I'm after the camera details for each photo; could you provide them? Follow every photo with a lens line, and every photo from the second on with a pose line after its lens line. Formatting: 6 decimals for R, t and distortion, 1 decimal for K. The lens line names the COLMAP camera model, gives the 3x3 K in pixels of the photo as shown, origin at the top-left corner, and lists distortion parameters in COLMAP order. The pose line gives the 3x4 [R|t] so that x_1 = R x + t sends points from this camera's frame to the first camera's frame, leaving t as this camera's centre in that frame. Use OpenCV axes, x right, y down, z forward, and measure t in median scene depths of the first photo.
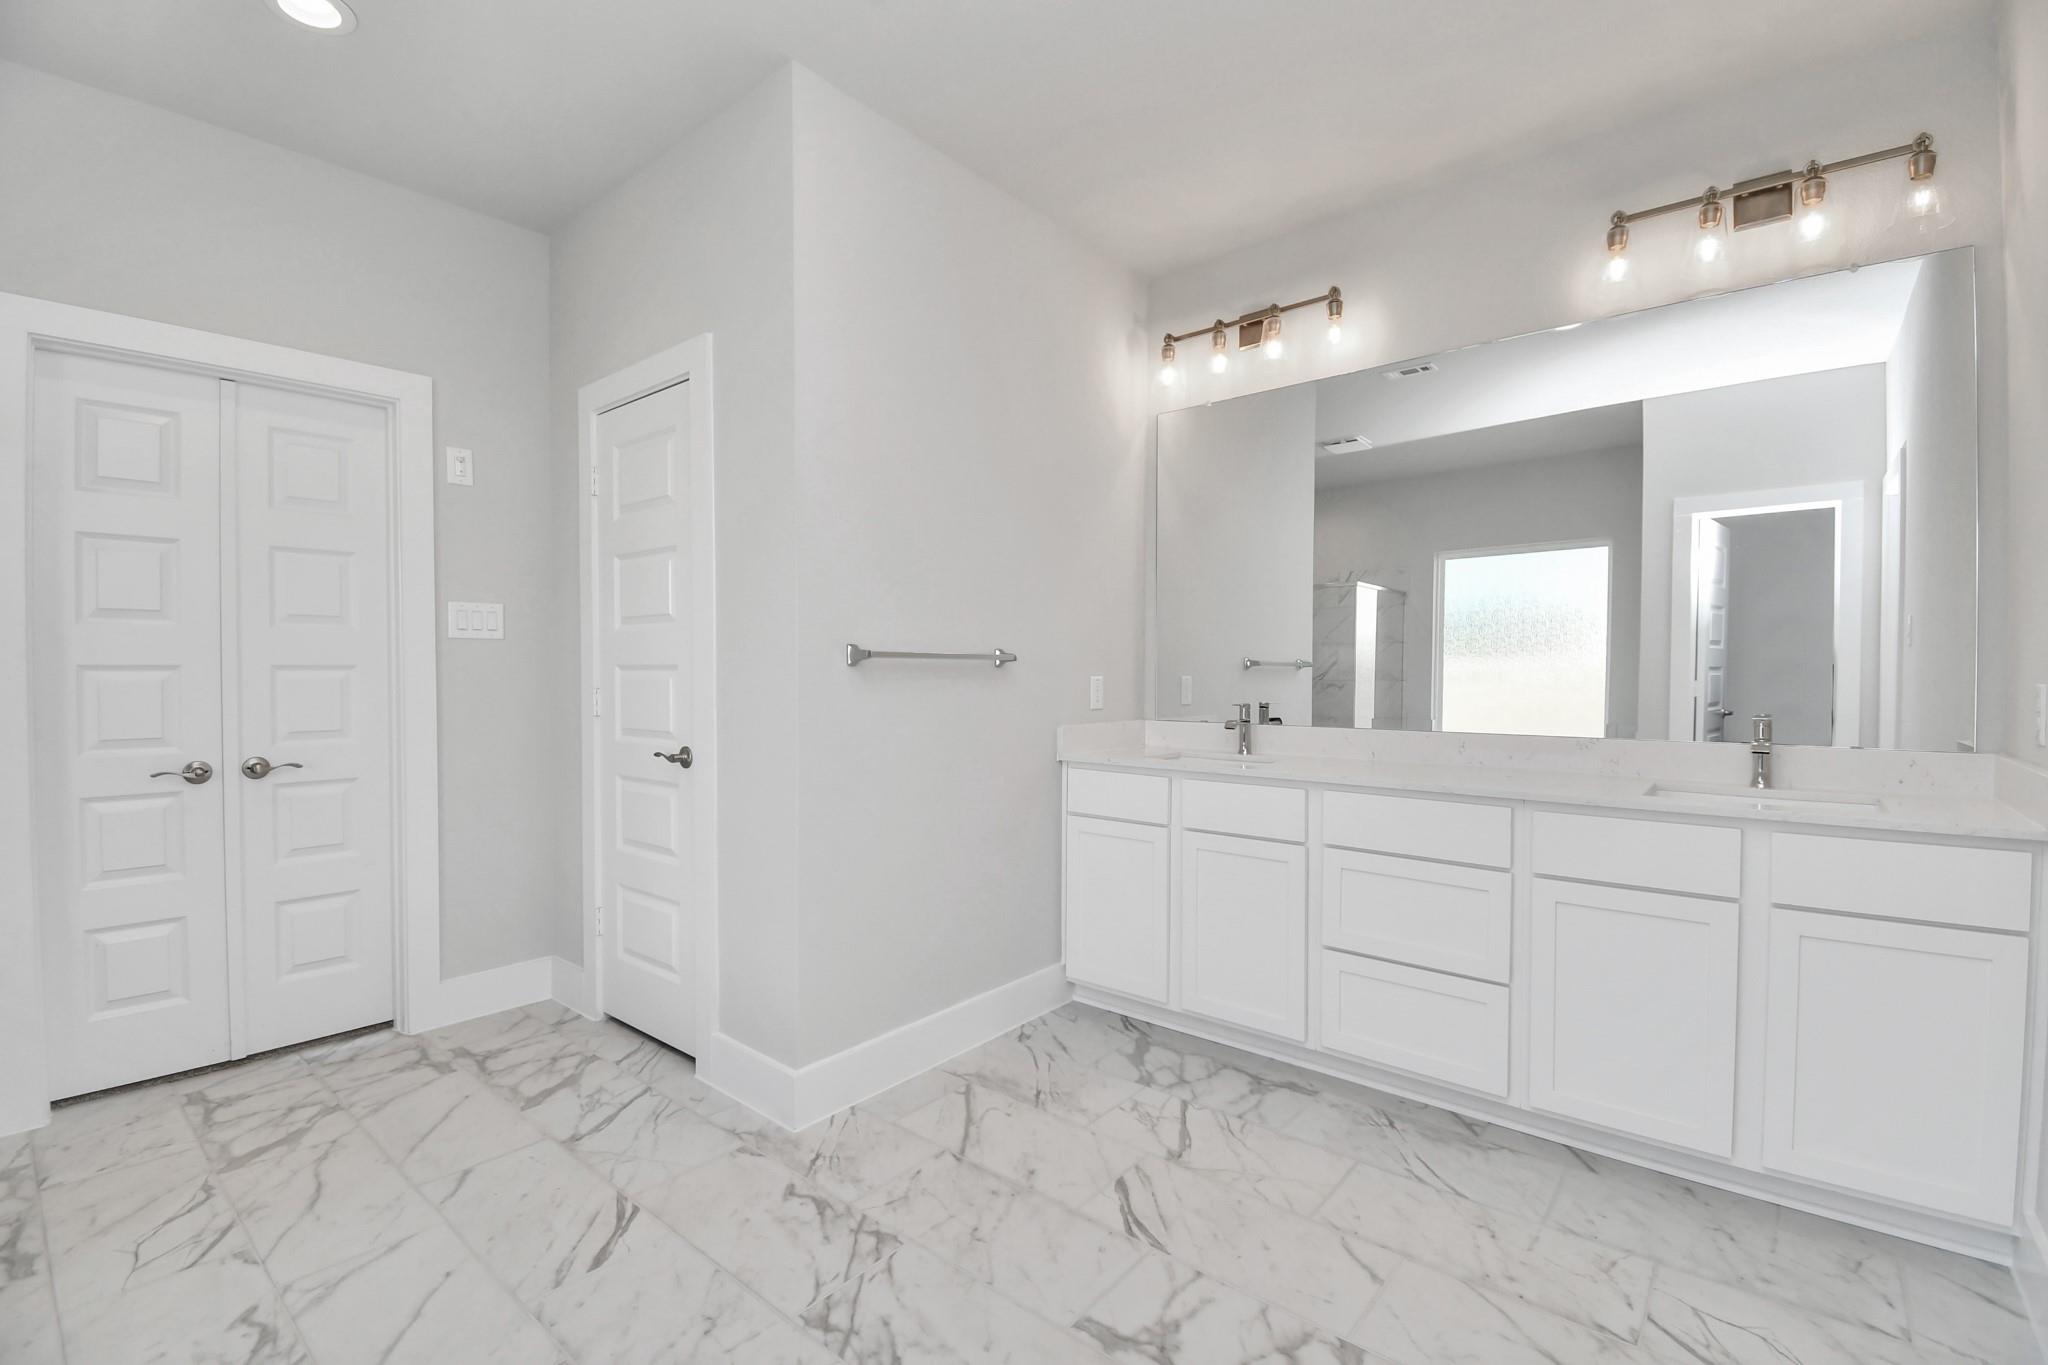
lens RADIAL K [[910.0, 0, 1003.5], [0, 910.0, 678.7], [0, 0, 1]] dist [0.024269, -0.025730]
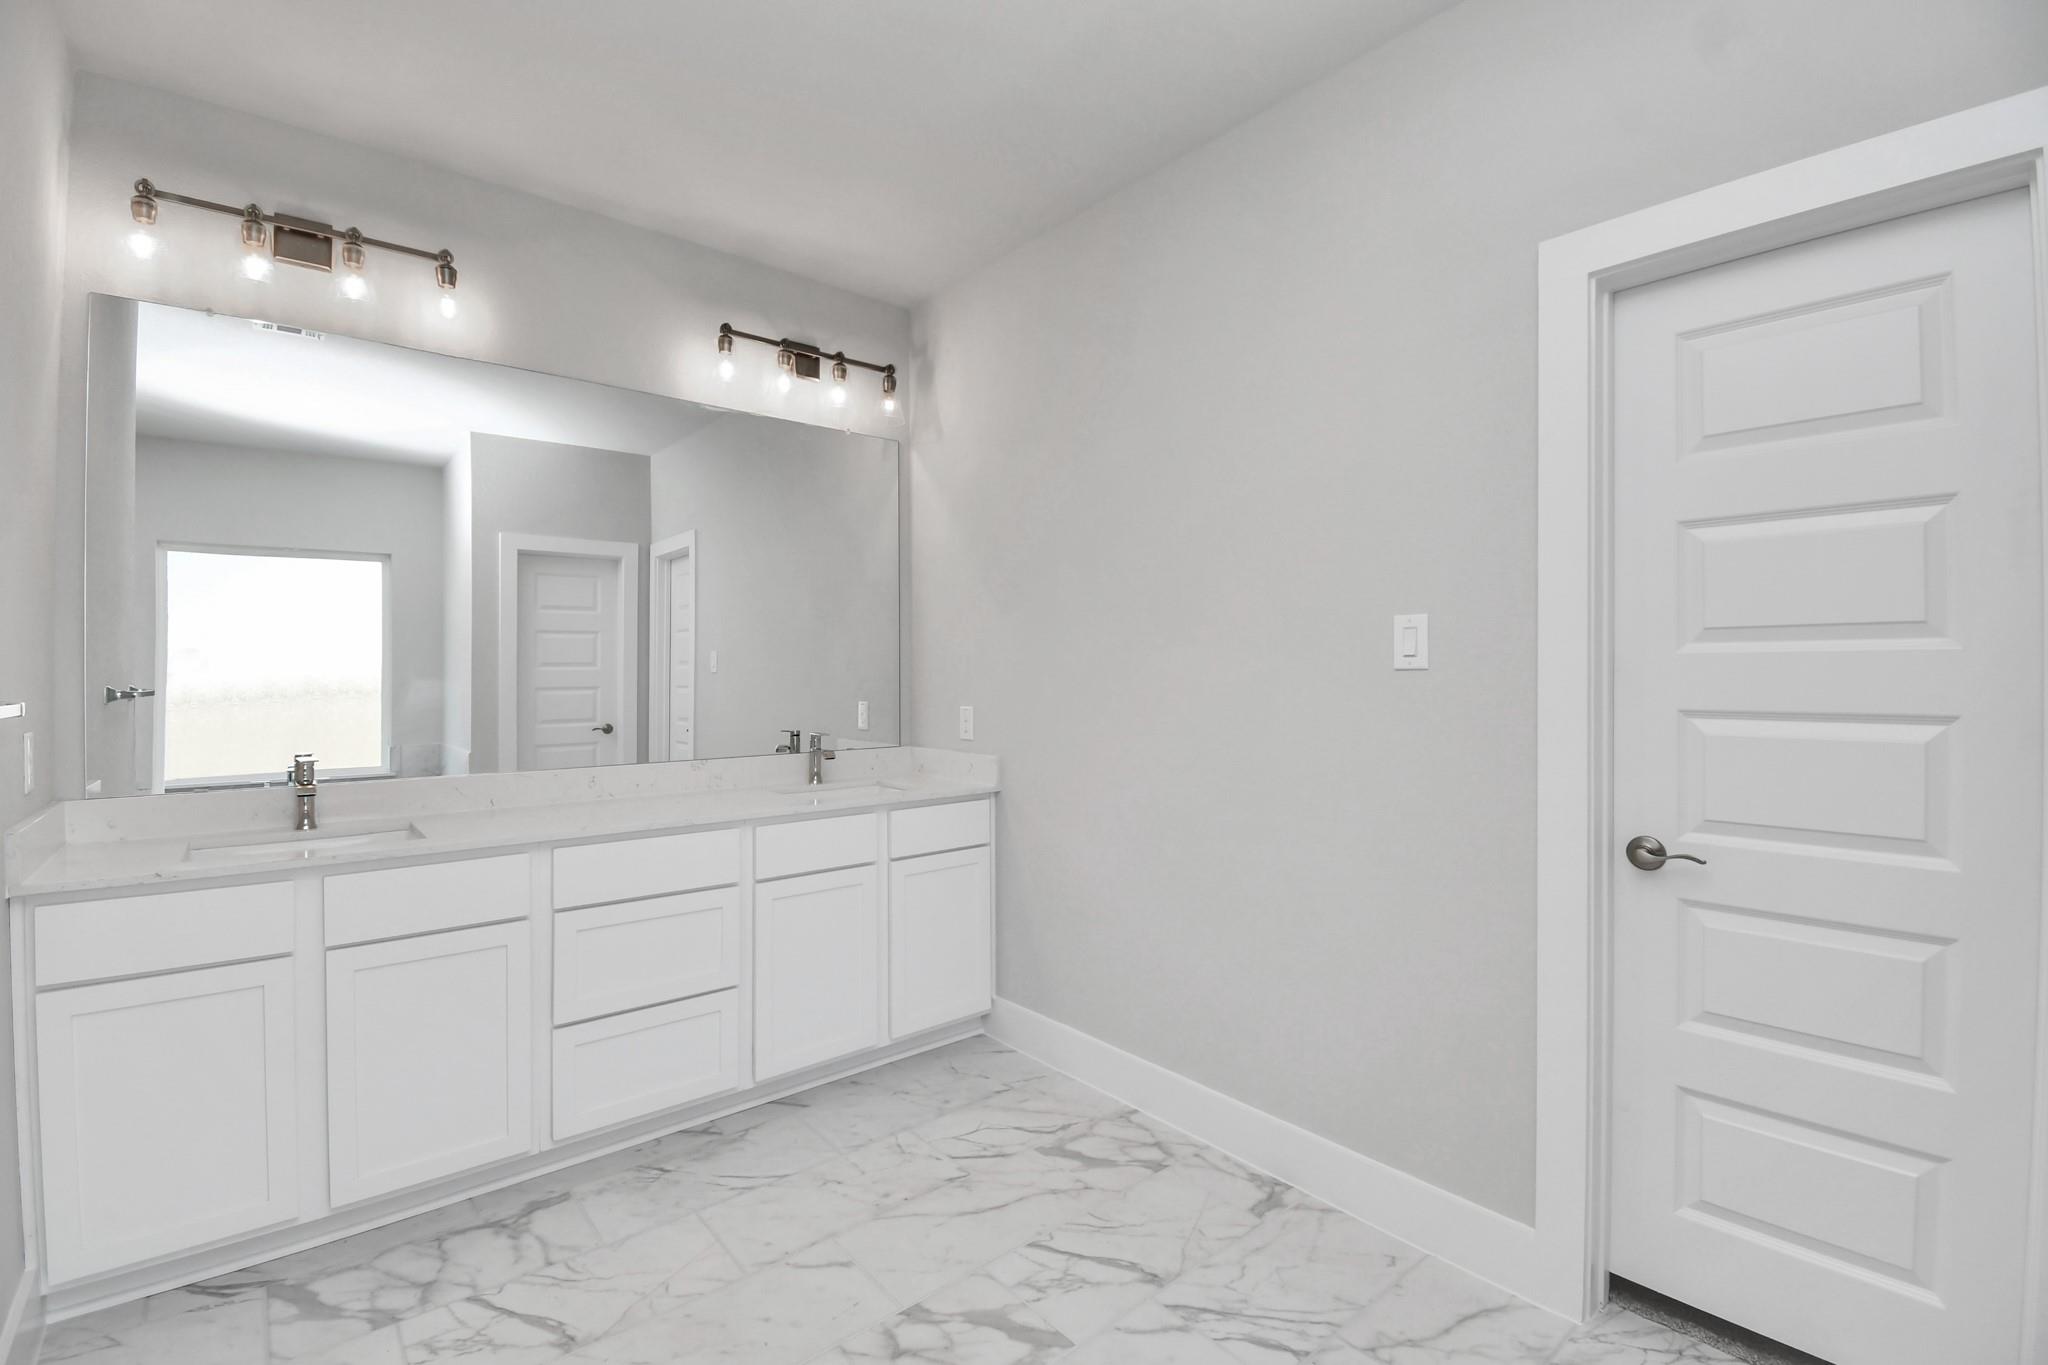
lens RADIAL K [[895.1, 0, 1028.0], [0, 895.1, 683.6], [0, 0, 1]] dist [0.020618, -0.024963]
pose [[0.162100, -0.001844, 0.986773, -0.438420], [0.024721, 0.999692, -0.002193, -0.020888], [-0.986465, 0.024749, 0.162096, 0.424765]]
